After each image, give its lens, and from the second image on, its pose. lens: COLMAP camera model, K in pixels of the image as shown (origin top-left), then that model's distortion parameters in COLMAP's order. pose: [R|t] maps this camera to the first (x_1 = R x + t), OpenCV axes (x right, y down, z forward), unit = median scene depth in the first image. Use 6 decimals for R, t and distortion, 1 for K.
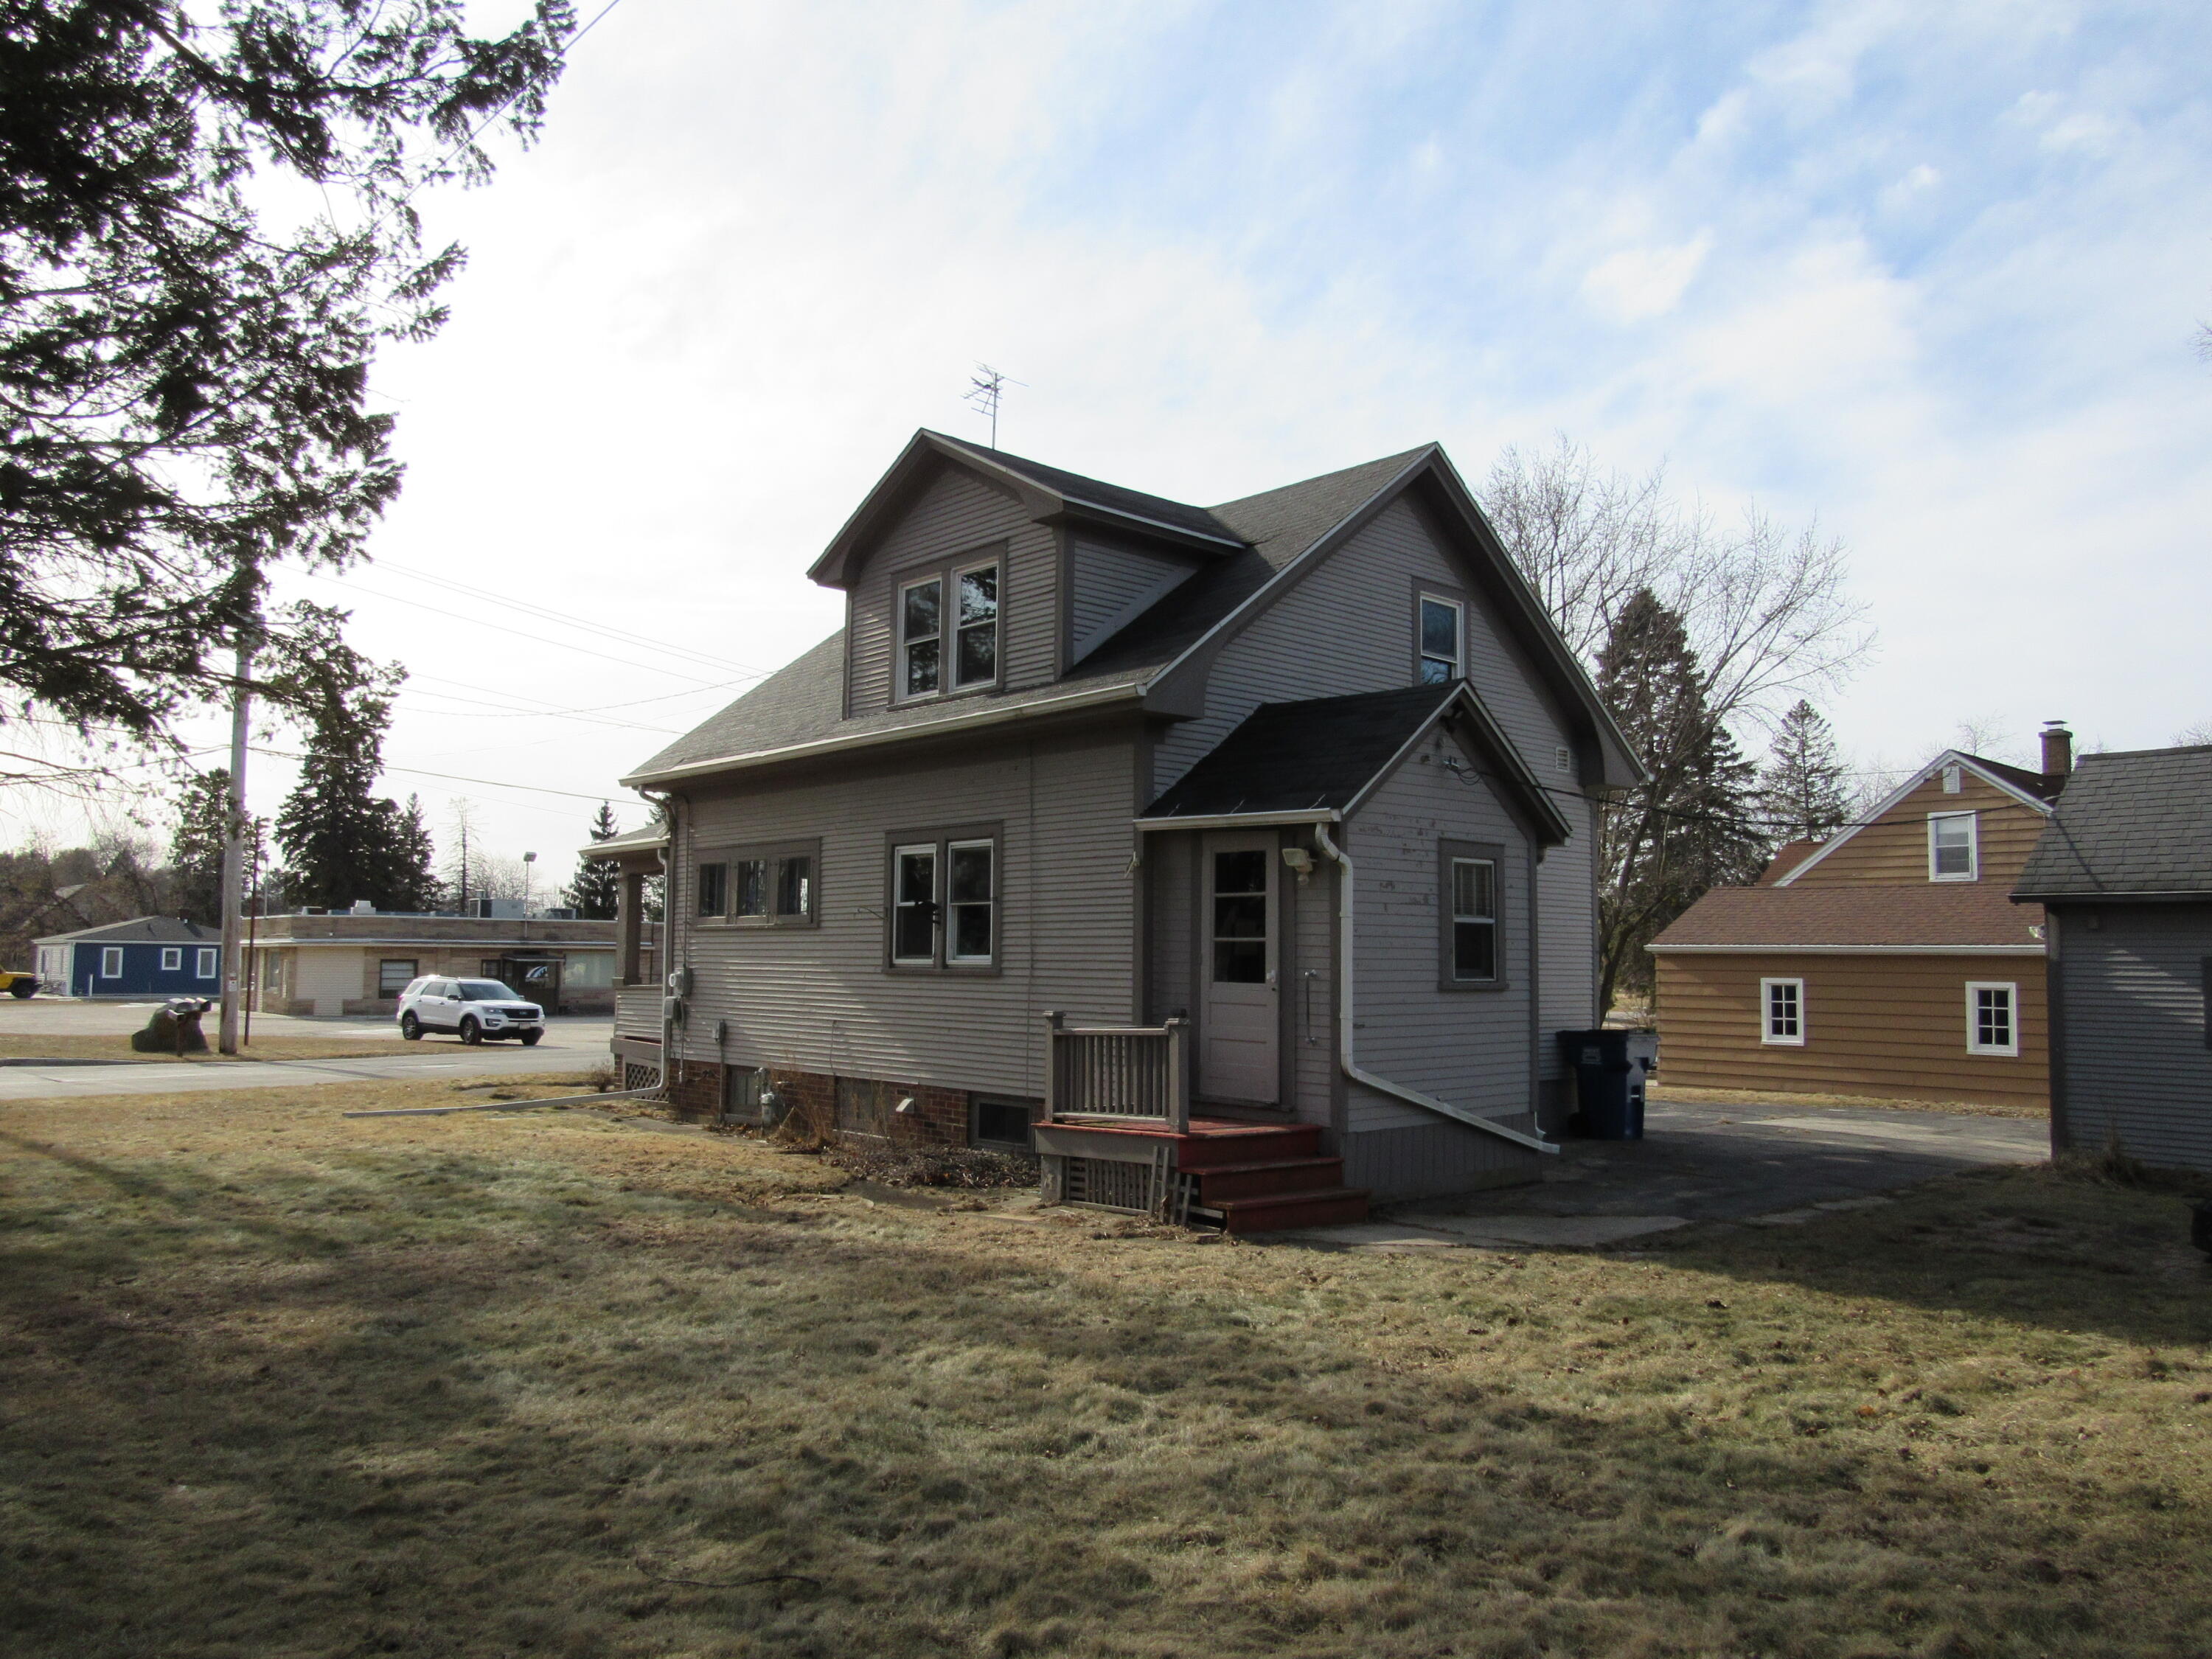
lens RADIAL K [[1628.0, 0, 1098.0], [0, 1628.0, 815.1], [0, 0, 1]] dist [-0.015307, -0.005881]
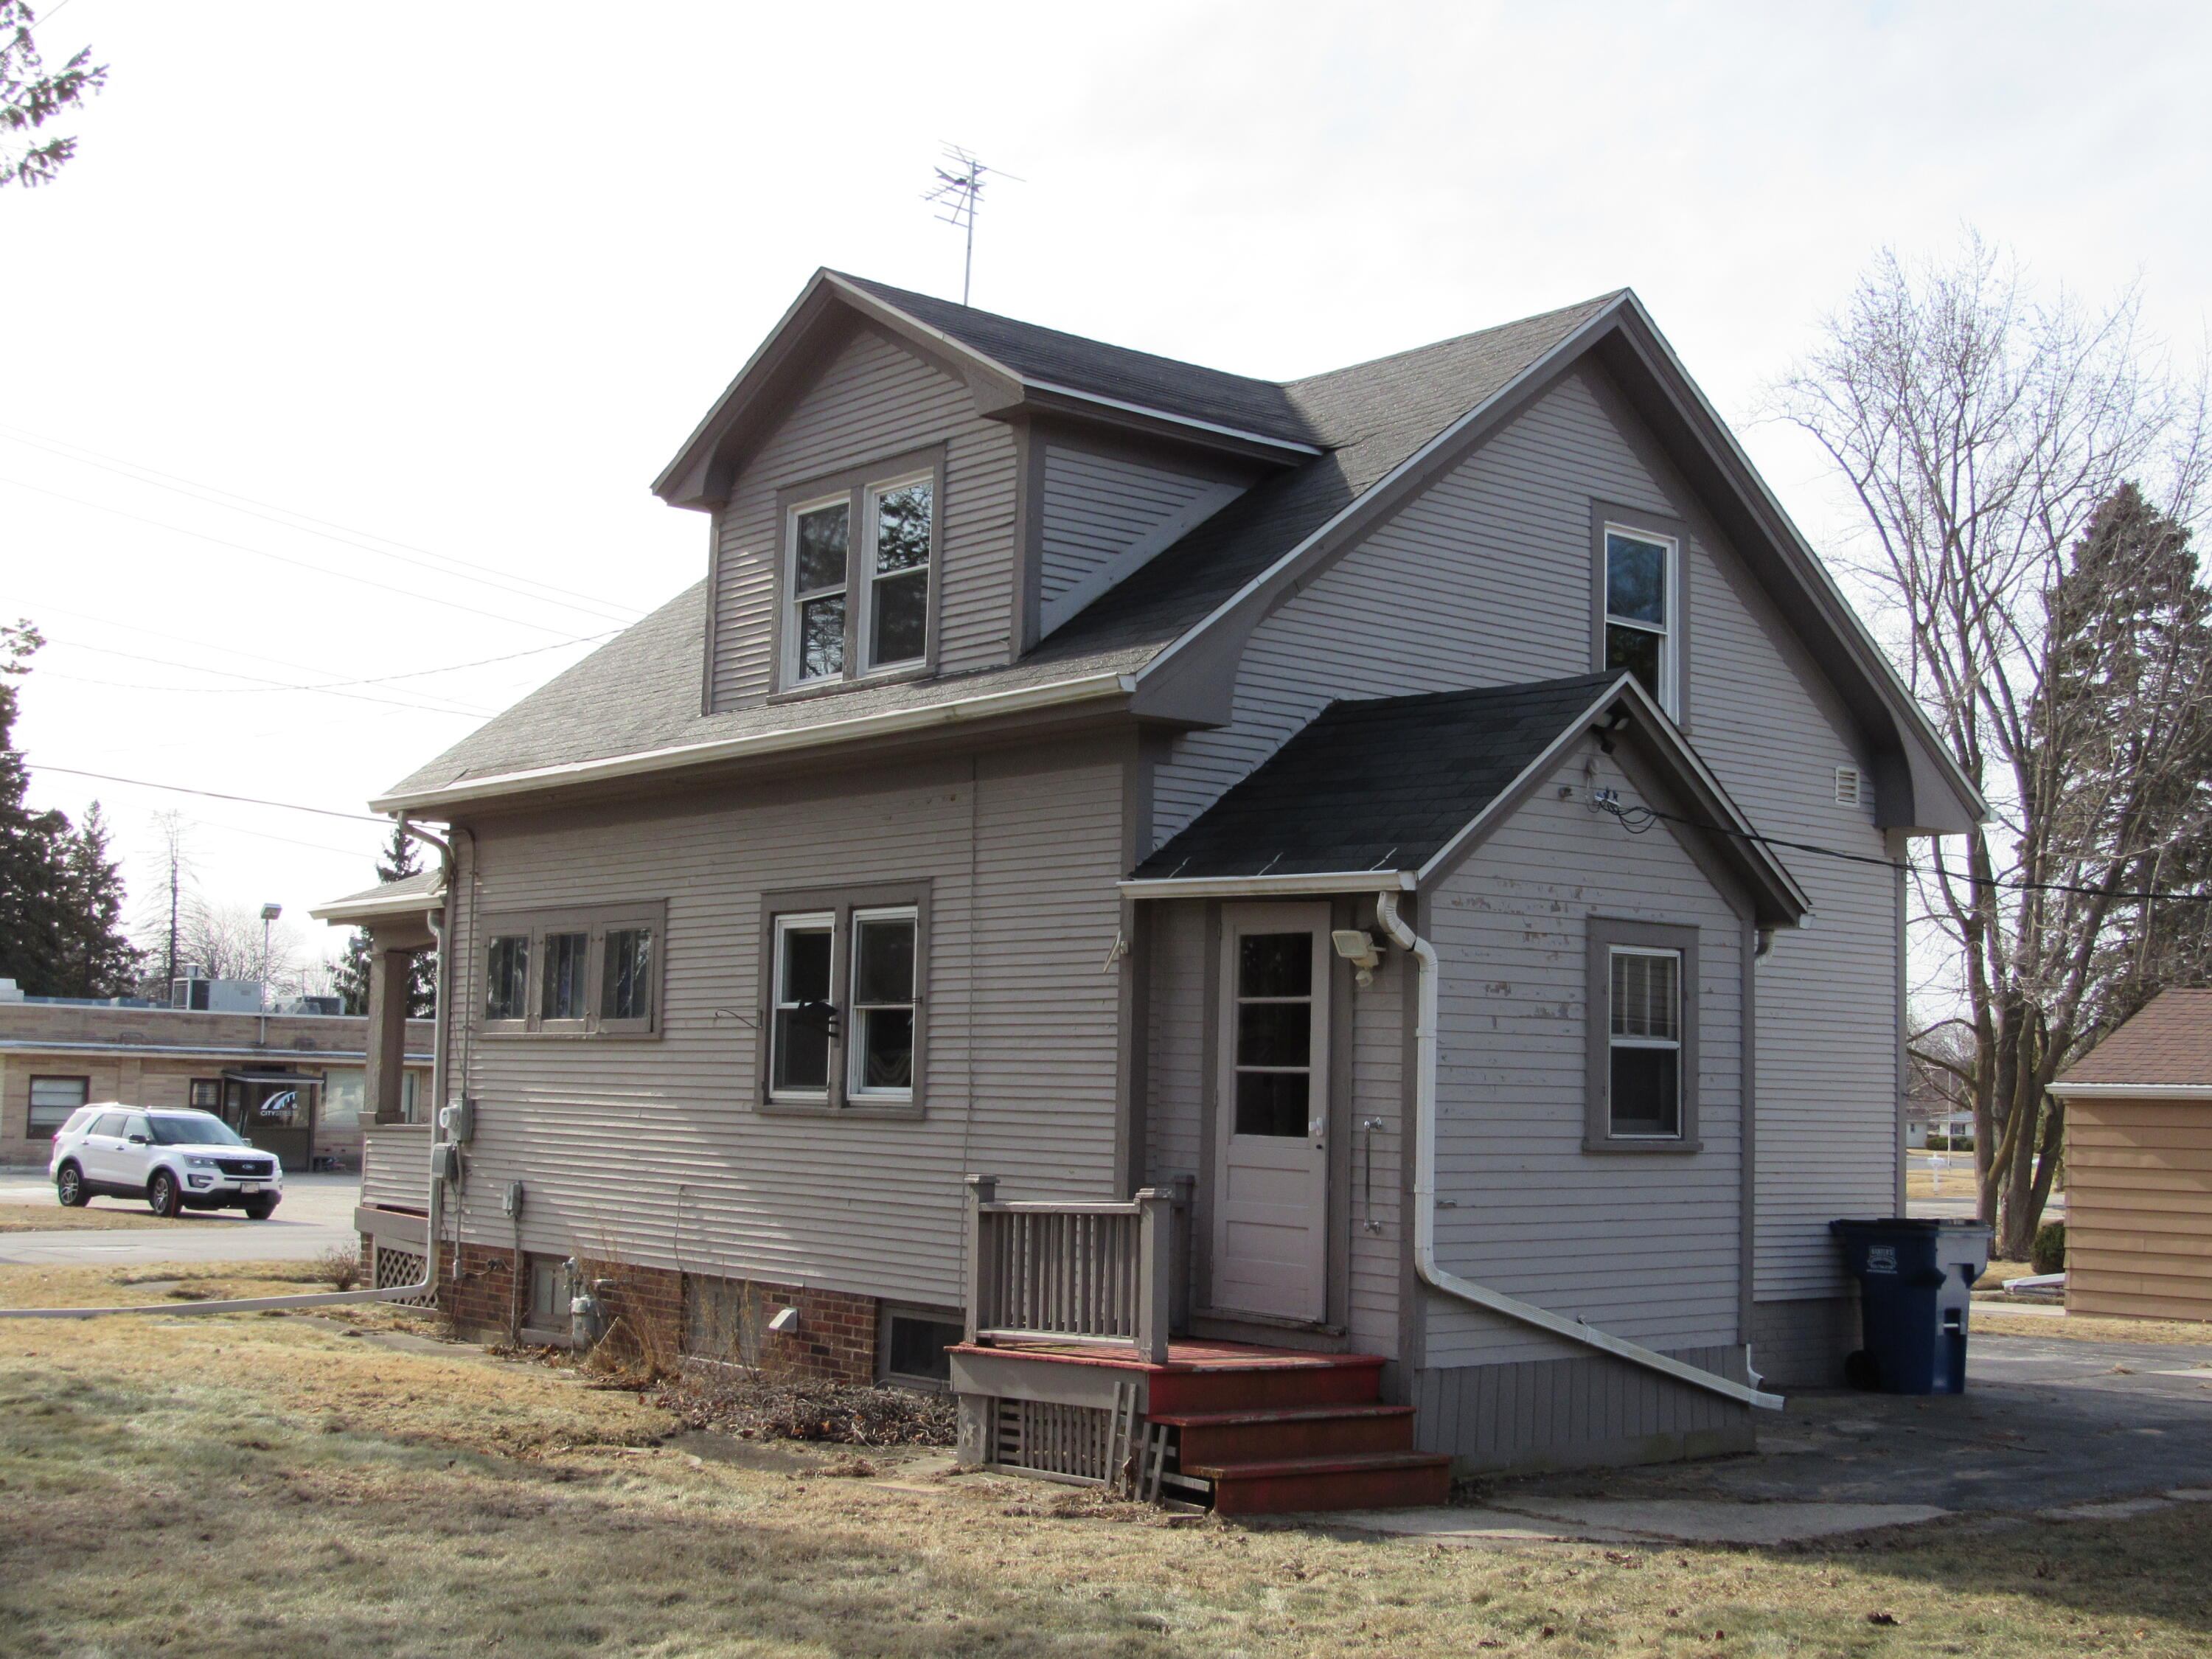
lens RADIAL K [[2766.3, 0, 1106.9], [0, 2766.3, 816.3], [0, 0, 1]] dist [-0.060594, 0.000000]
pose [[0.998851, 0.010168, -0.046824, 0.060955], [-0.010703, 0.999880, -0.011197, -0.009525], [0.046705, 0.011685, 0.998840, -0.088857]]
